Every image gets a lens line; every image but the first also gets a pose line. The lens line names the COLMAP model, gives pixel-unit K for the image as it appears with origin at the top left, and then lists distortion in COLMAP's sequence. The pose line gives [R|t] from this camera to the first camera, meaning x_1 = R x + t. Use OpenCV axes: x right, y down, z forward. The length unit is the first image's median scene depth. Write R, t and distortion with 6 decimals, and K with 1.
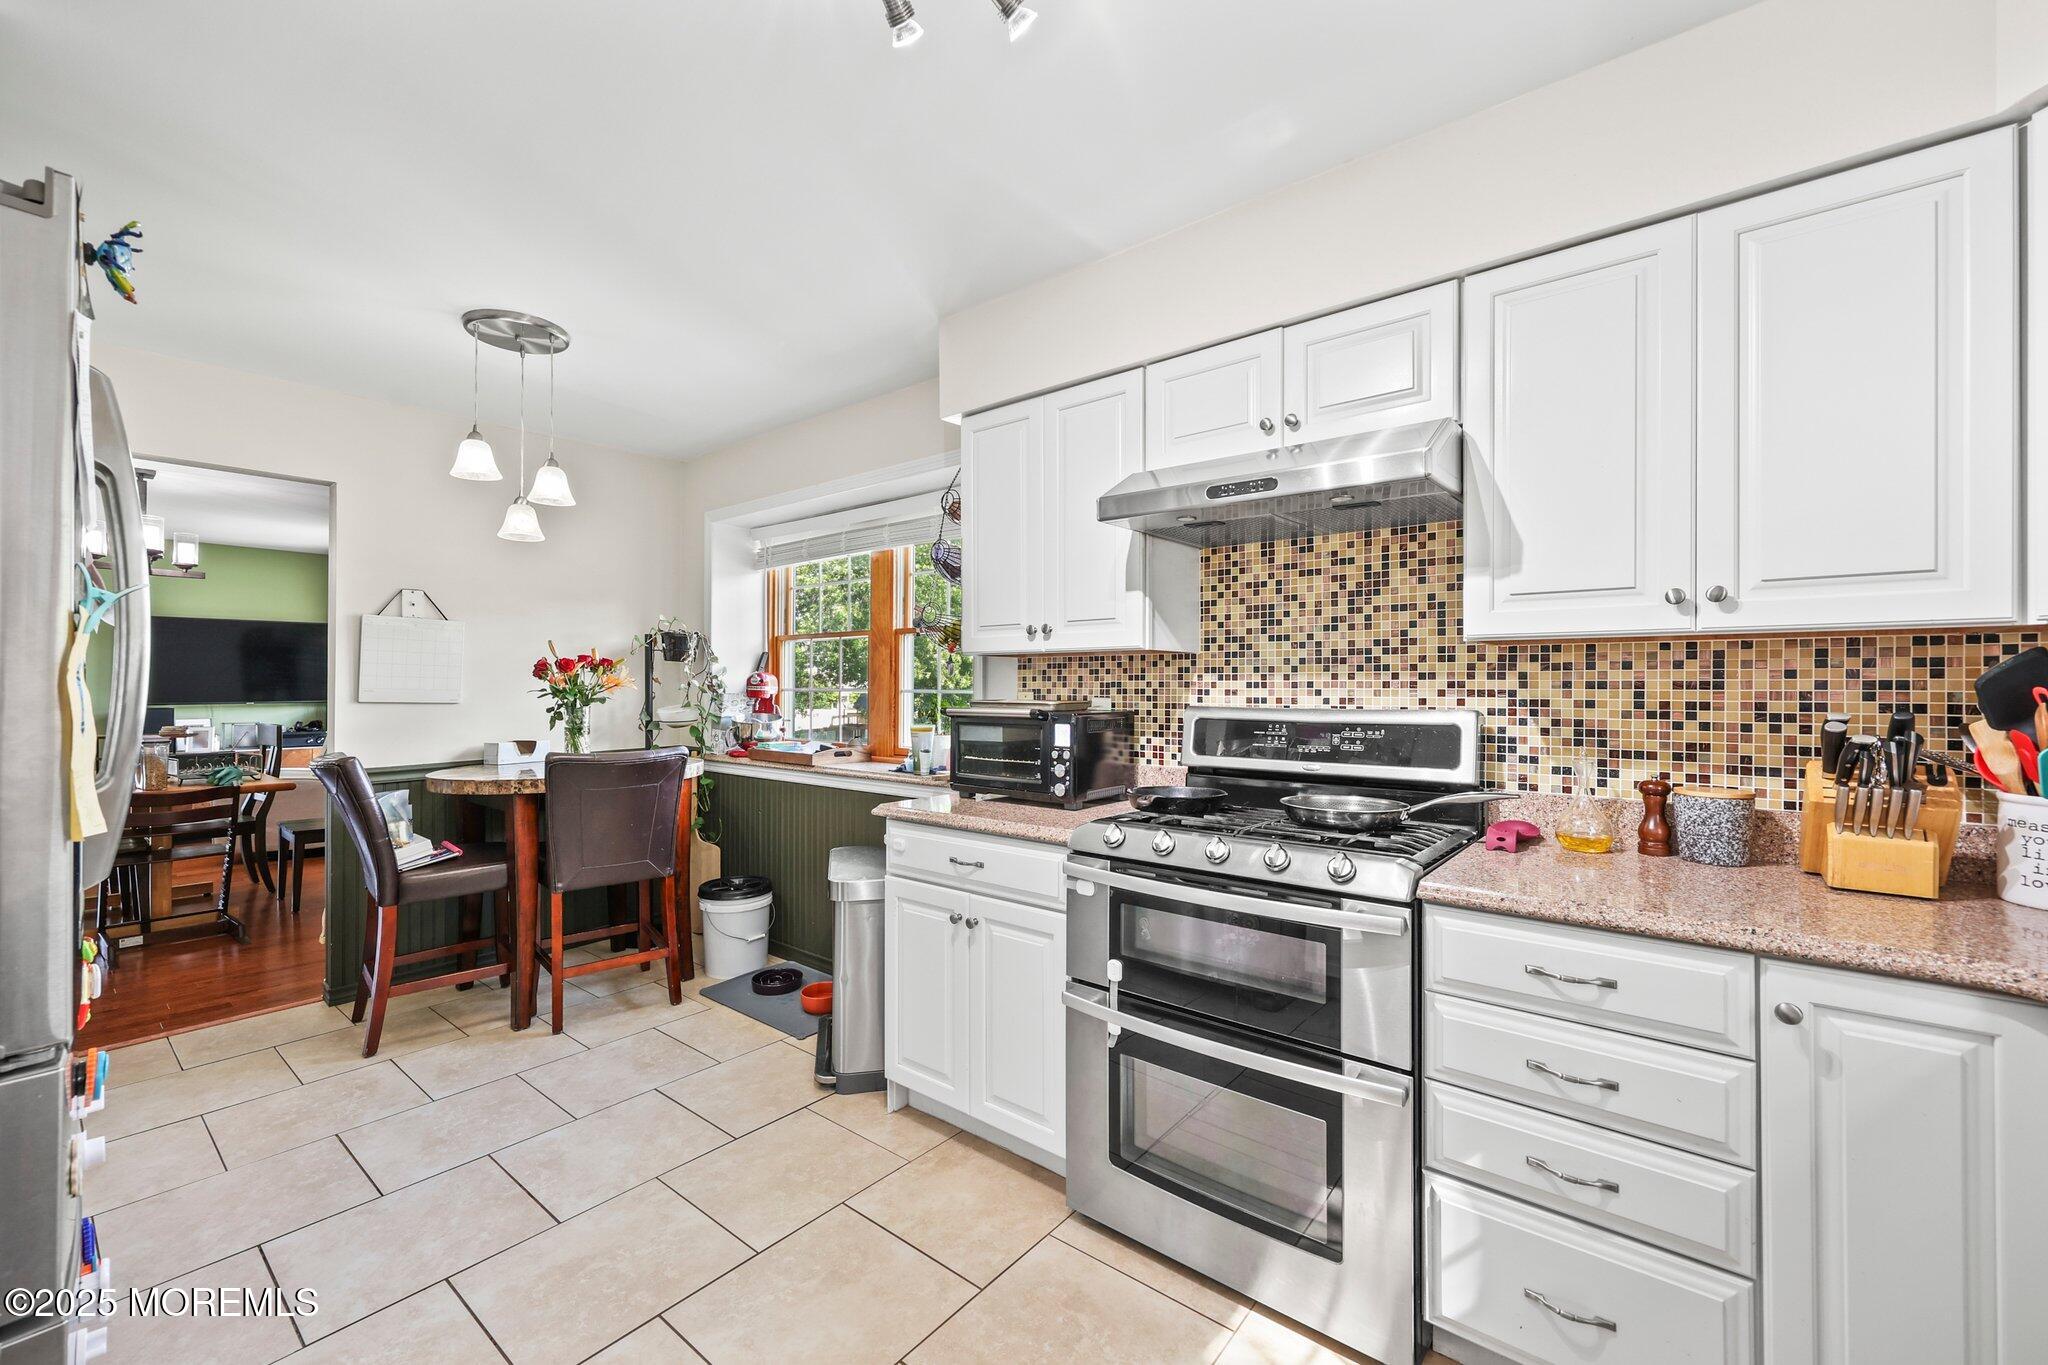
lens RADIAL K [[828.8, 0, 1024.8], [0, 828.8, 679.7], [0, 0, 1]] dist [0.004001, -0.000572]
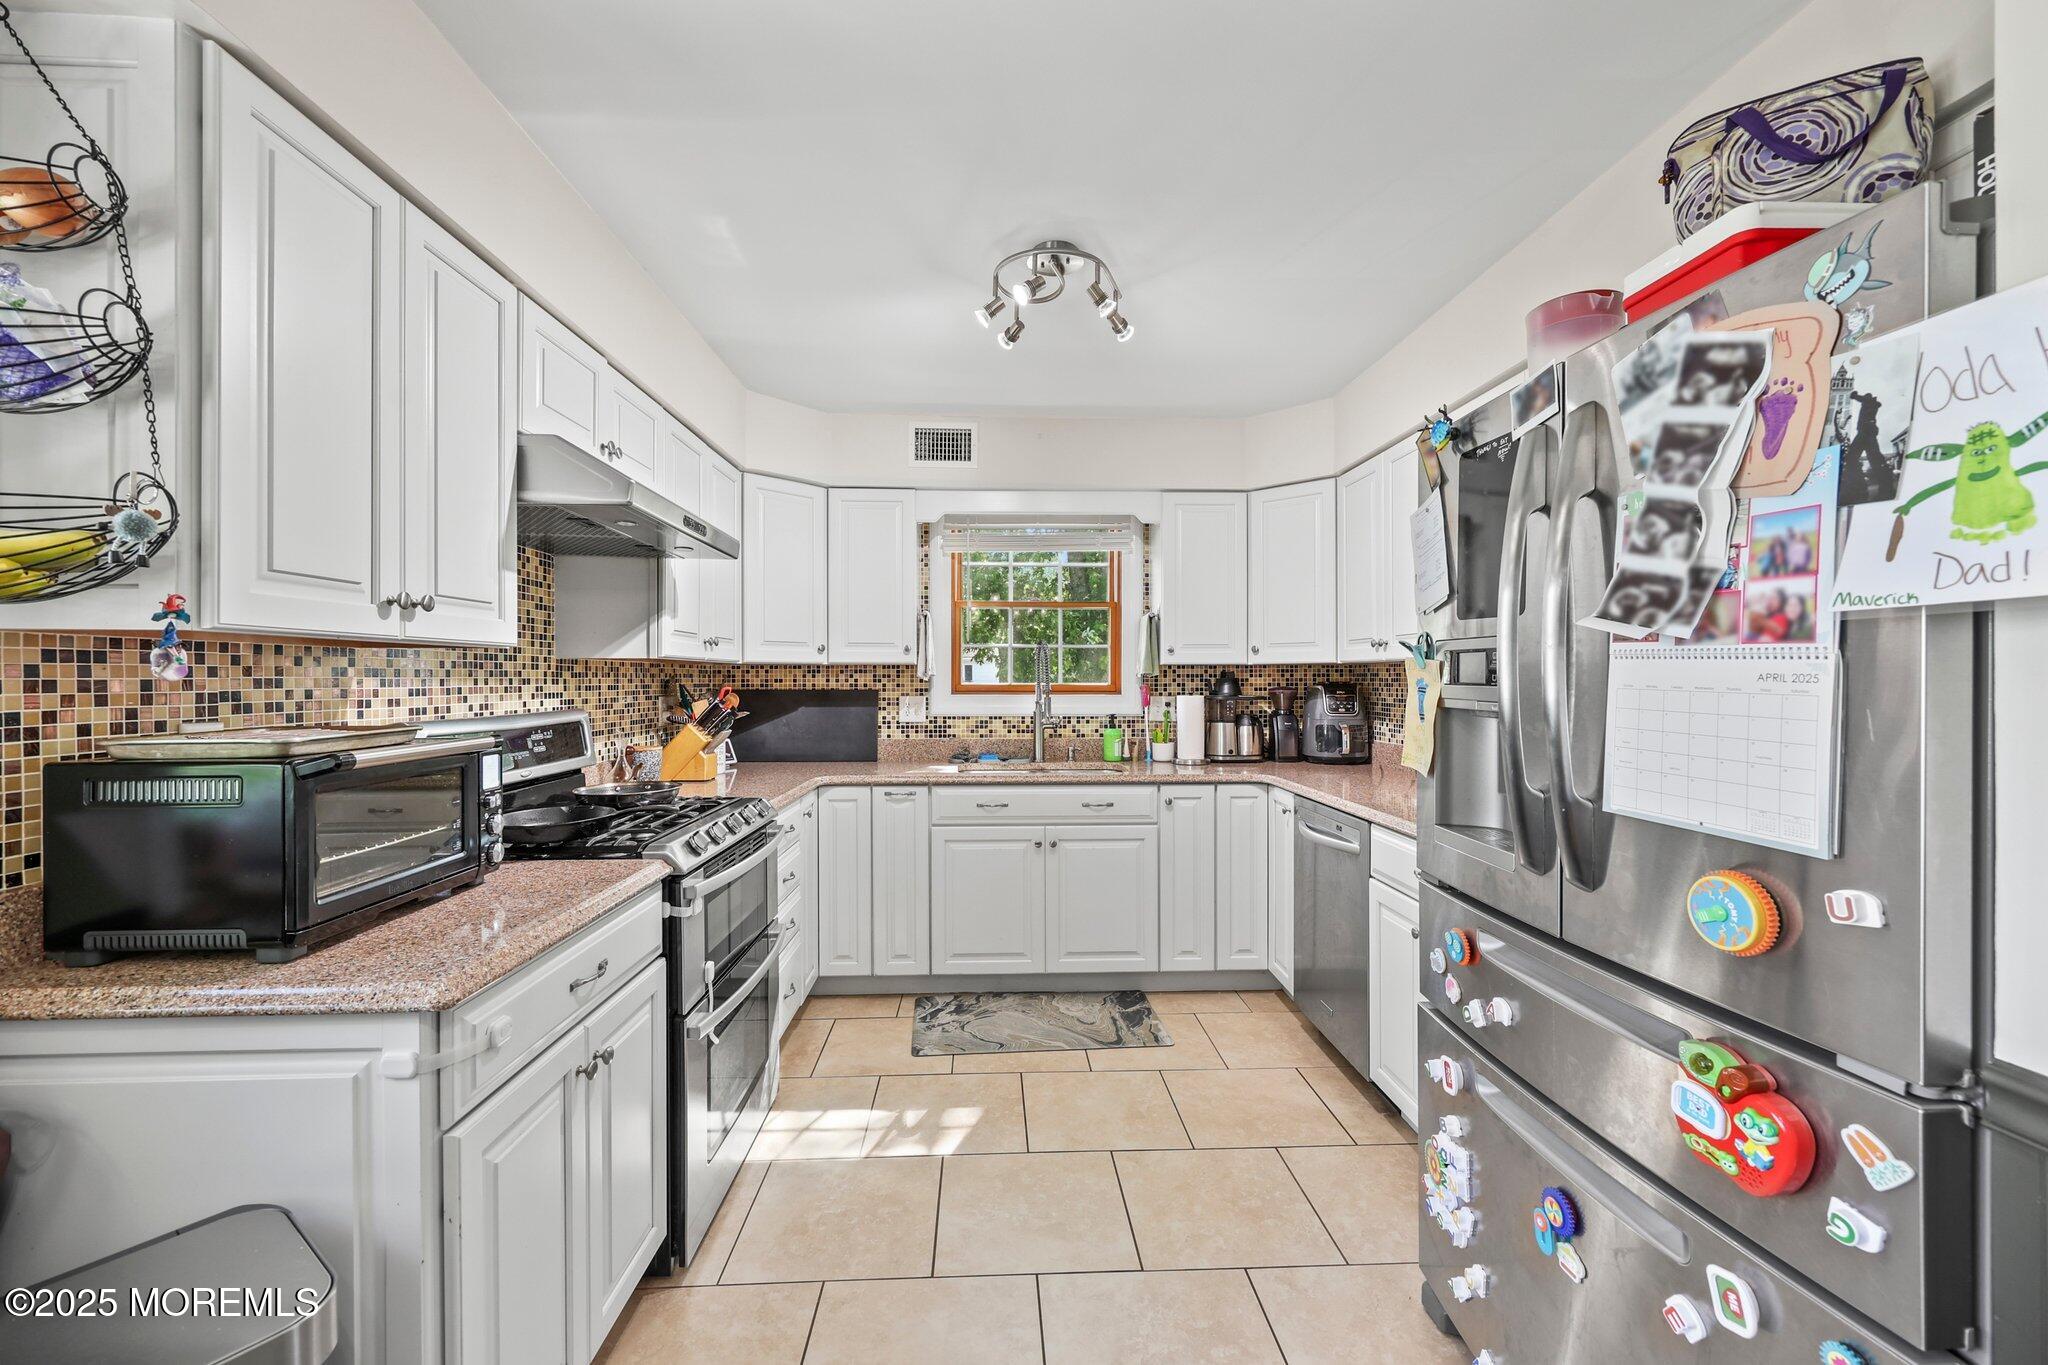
lens RADIAL K [[828.8, 0, 1016.4], [0, 828.8, 681.6], [0, 0, 1]] dist [0.004001, -0.000572]
pose [[-0.653879, -0.004800, 0.756584, -0.765871], [-0.006990, 0.999976, 0.000303, -0.009094], [-0.756567, -0.005090, -0.653897, 1.161890]]
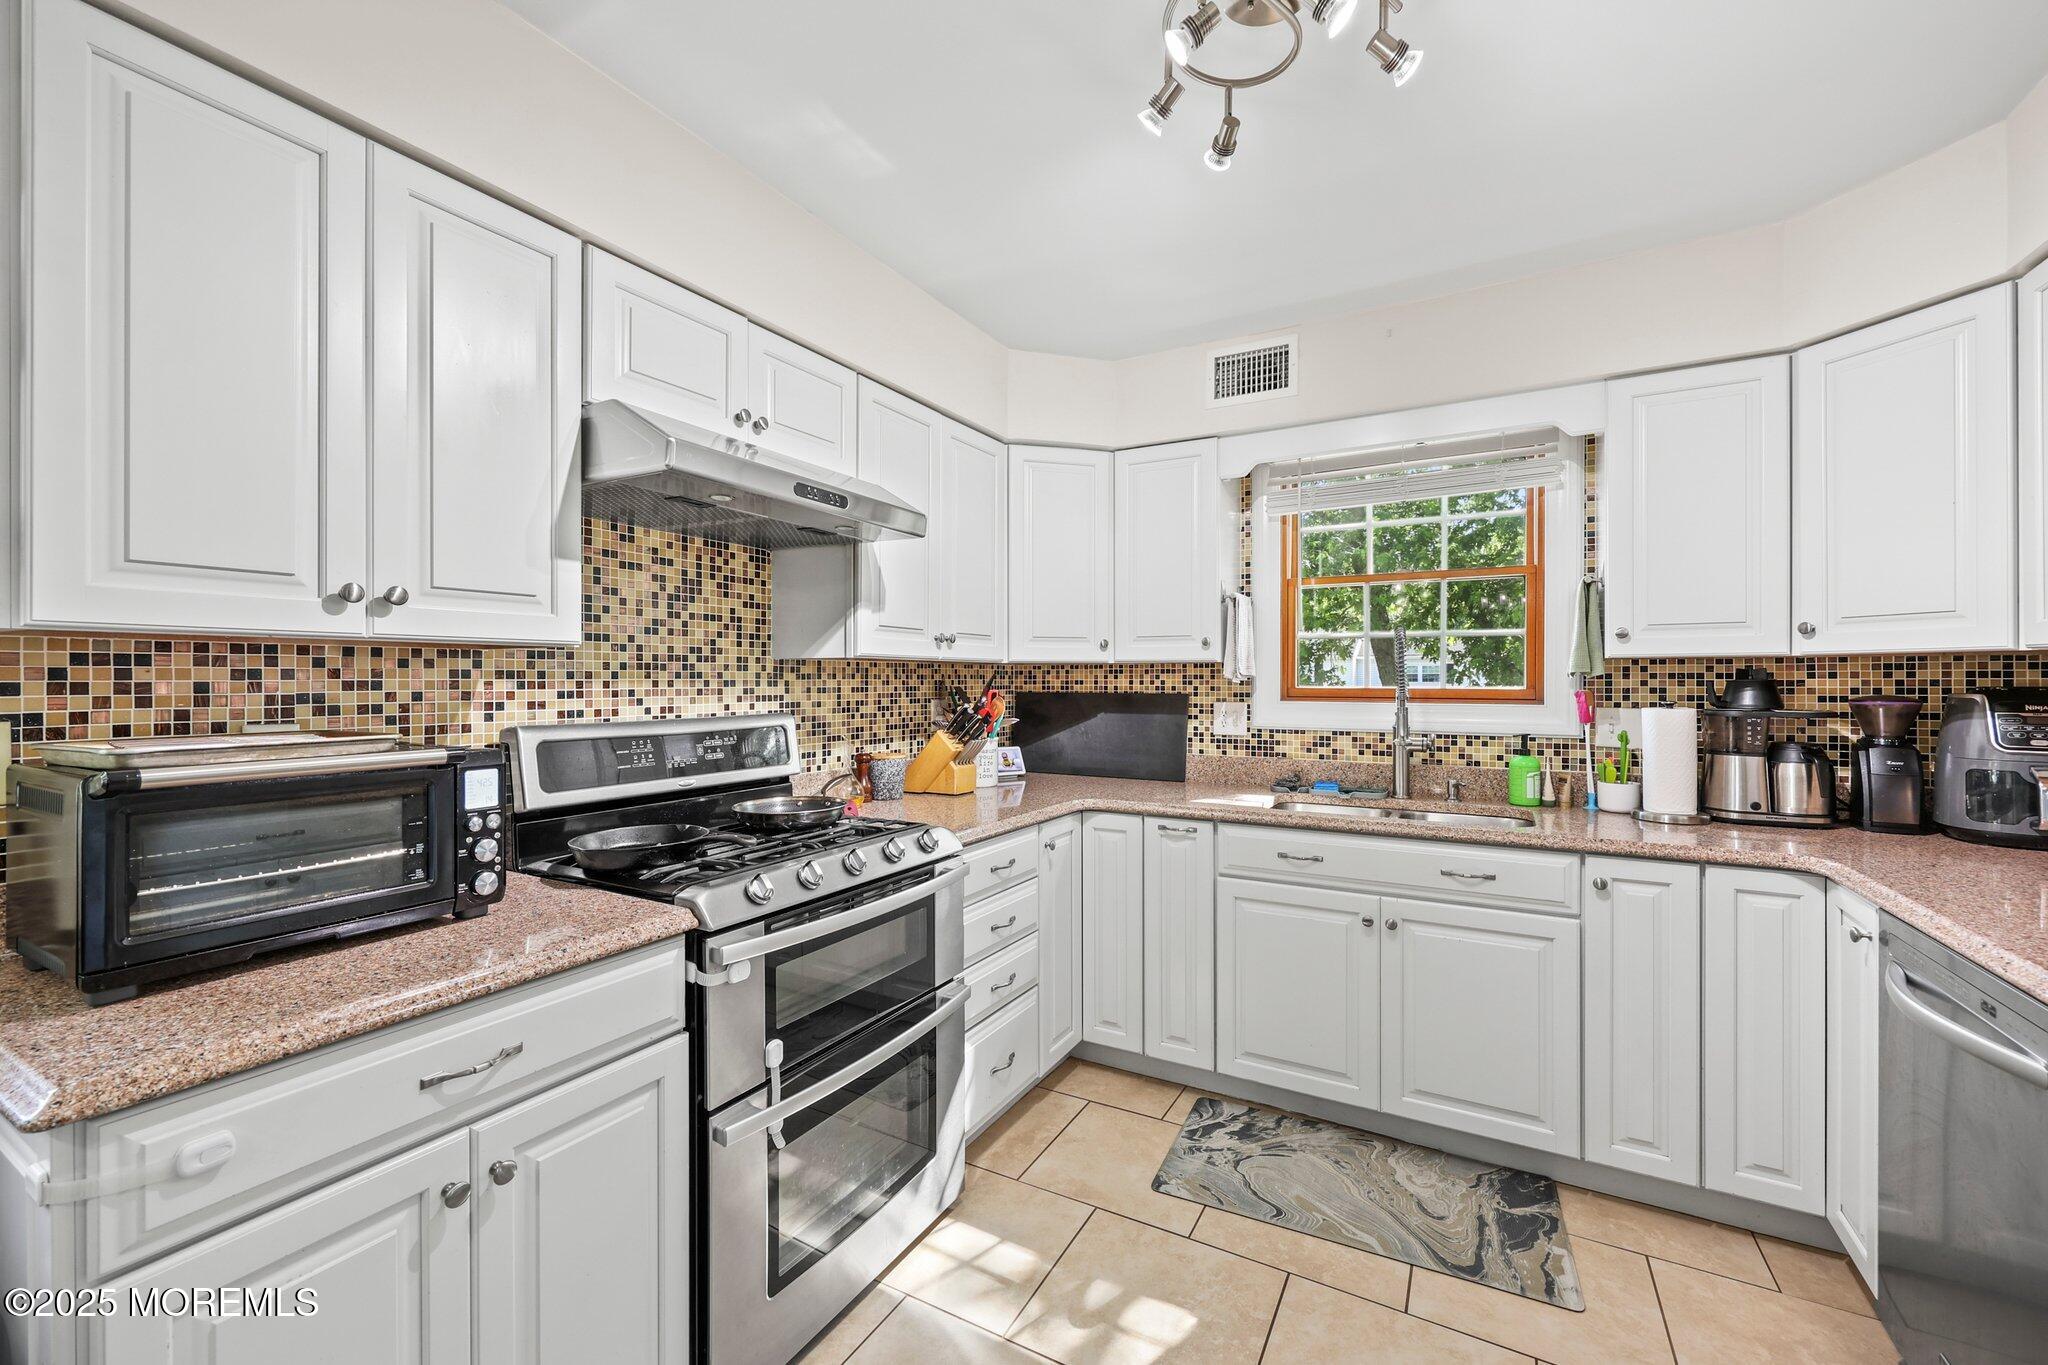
lens RADIAL K [[828.8, 0, 1016.9], [0, 828.8, 682.1], [0, 0, 1]] dist [0.004001, -0.000572]
pose [[-0.160386, -0.005553, 0.987039, -0.607605], [-0.007902, 0.999959, 0.004341, -0.013198], [-0.987023, -0.007103, -0.160423, 0.755247]]
